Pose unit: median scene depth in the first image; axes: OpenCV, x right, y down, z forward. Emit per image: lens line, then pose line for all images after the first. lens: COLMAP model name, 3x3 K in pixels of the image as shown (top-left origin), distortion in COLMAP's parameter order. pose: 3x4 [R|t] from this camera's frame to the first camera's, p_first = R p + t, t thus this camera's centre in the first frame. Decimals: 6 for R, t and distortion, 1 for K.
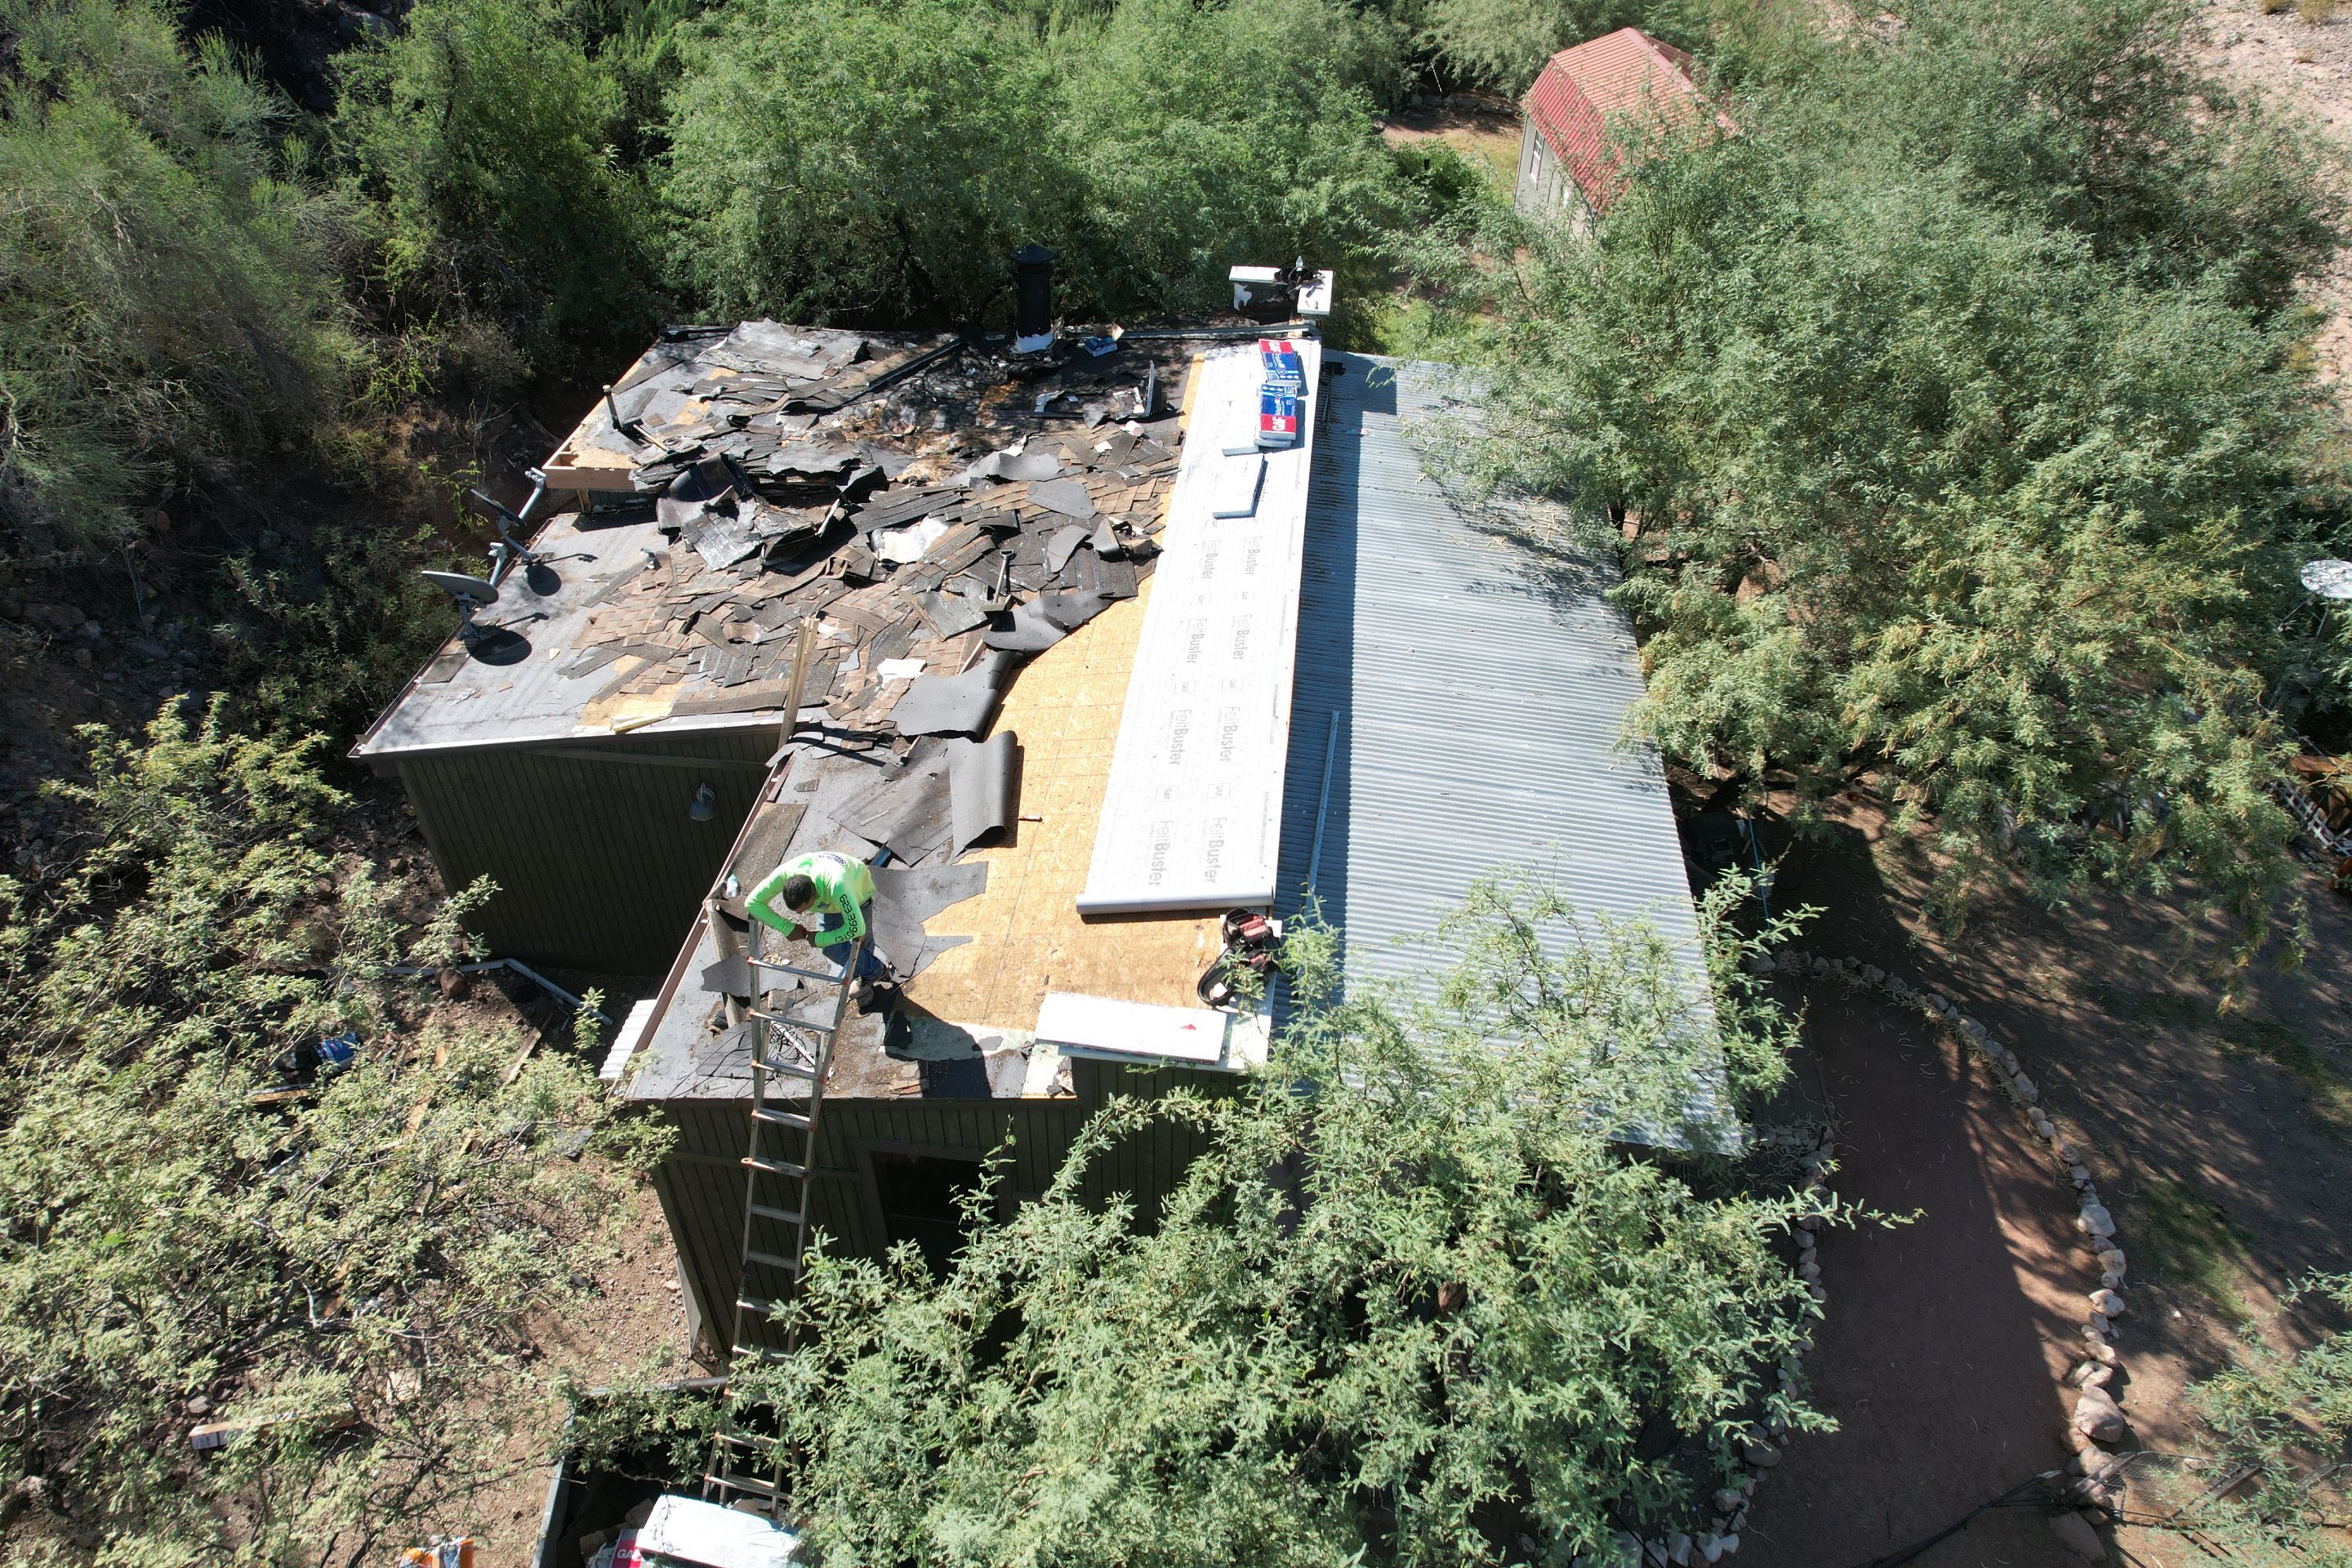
lens RADIAL K [[1489.4, 0, 1174.1], [0, 1489.4, 793.8], [0, 0, 1]] dist [-0.075754, 0.061212]
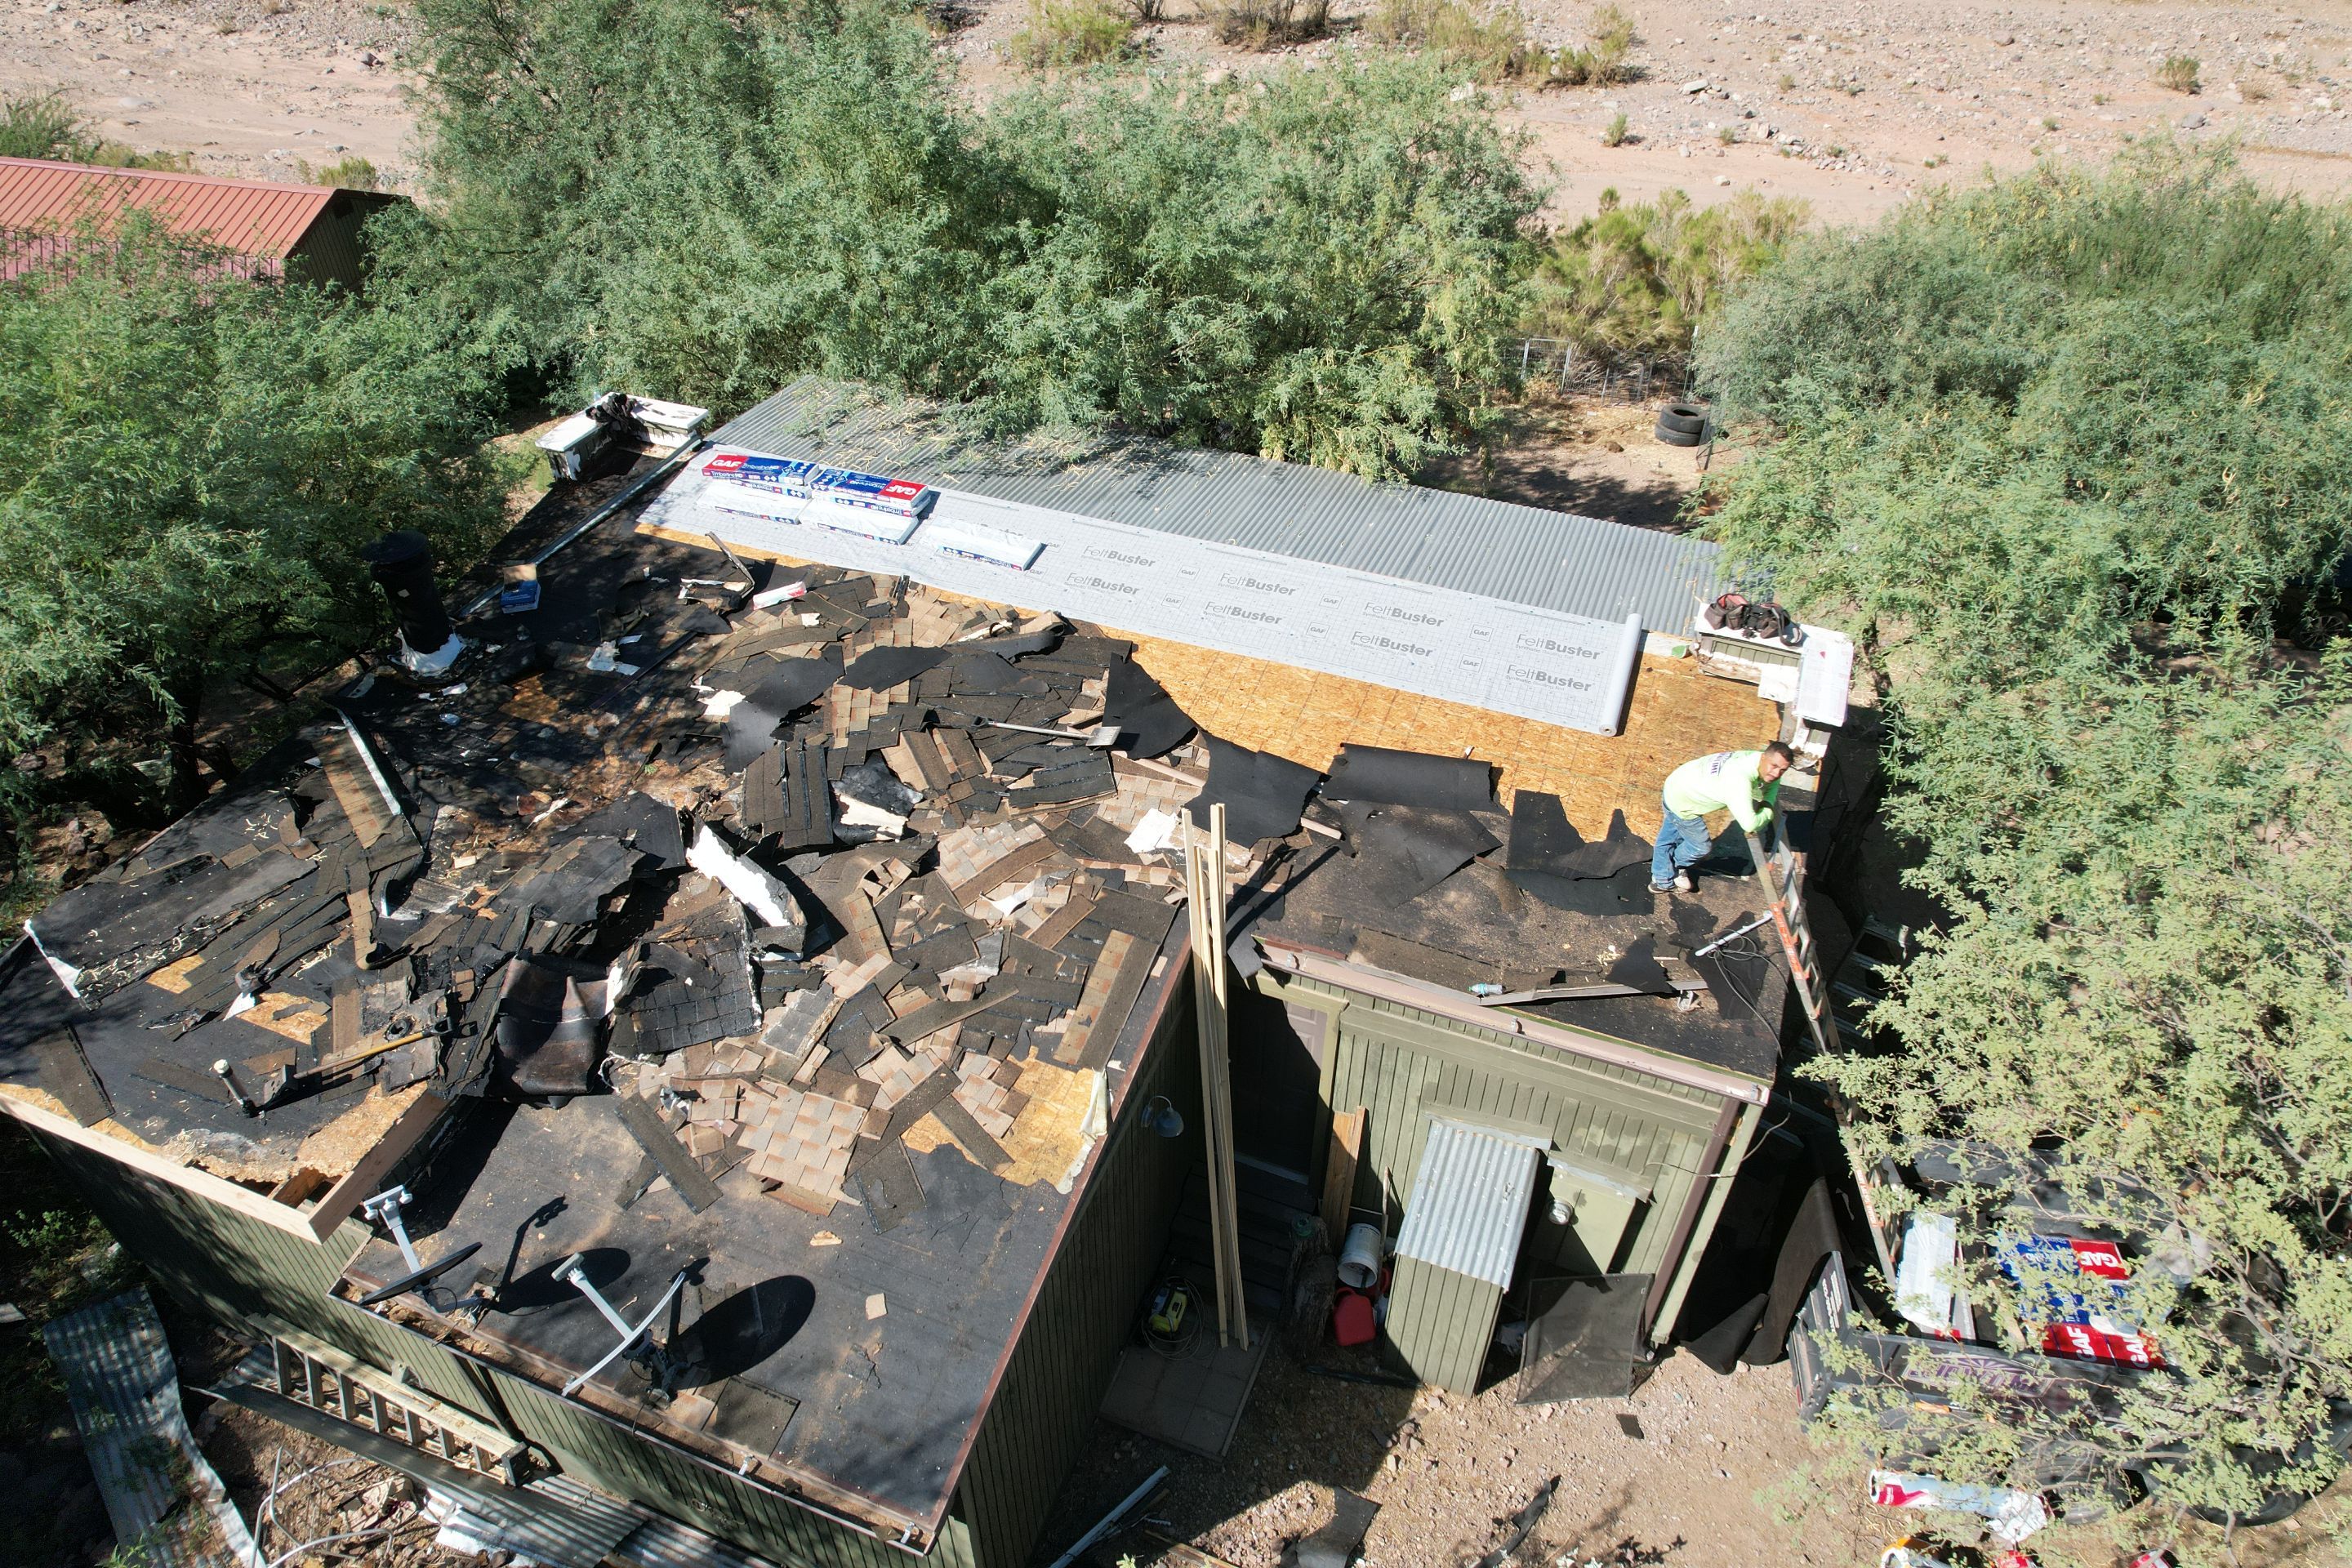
lens RADIAL K [[1489.4, 0, 1174.1], [0, 1489.4, 793.8], [0, 0, 1]] dist [-0.075754, 0.061212]
pose [[0.254305, -0.626519, 0.736752, -0.754535], [0.623944, 0.688337, 0.369981, -0.385295], [-0.738933, 0.365604, 0.565961, 0.443969]]
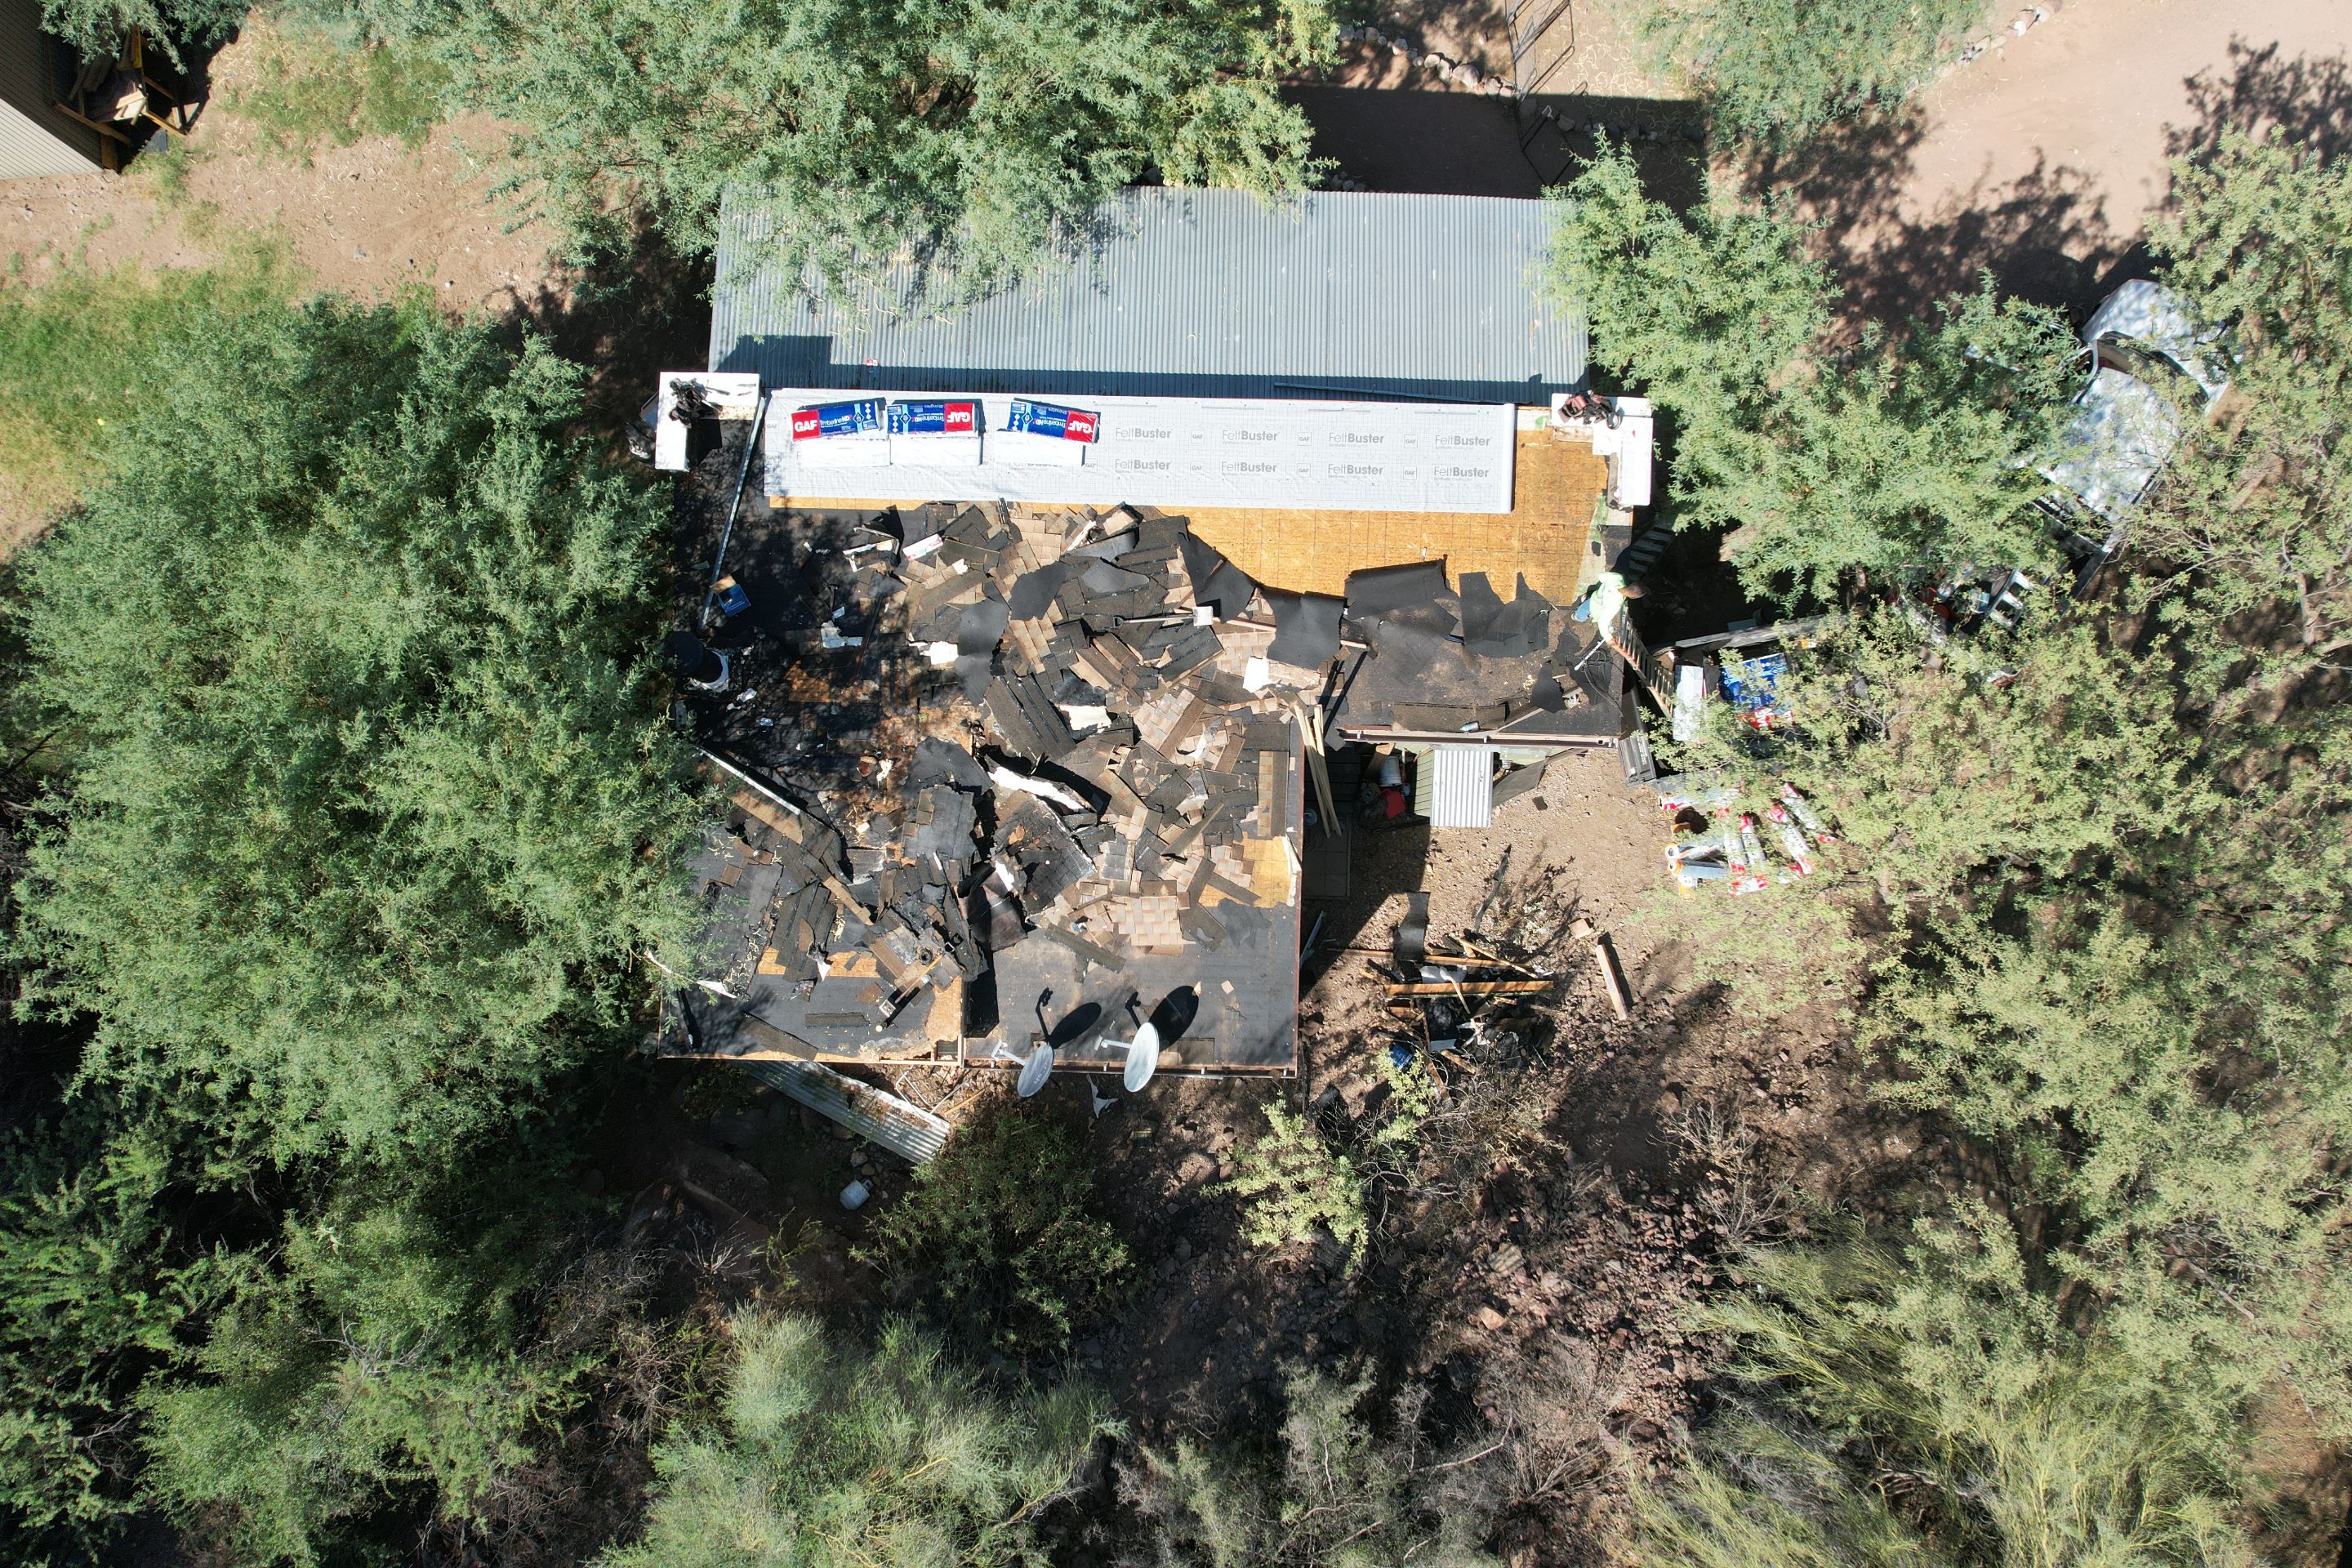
lens RADIAL K [[1489.4, 0, 1174.1], [0, 1489.4, 793.8], [0, 0, 1]] dist [-0.075754, 0.061212]
pose [[-0.087996, -0.994022, 0.064632, -0.357512], [0.636763, -0.006237, 0.771034, -1.162708], [-0.766022, 0.109003, 0.633505, 0.138013]]
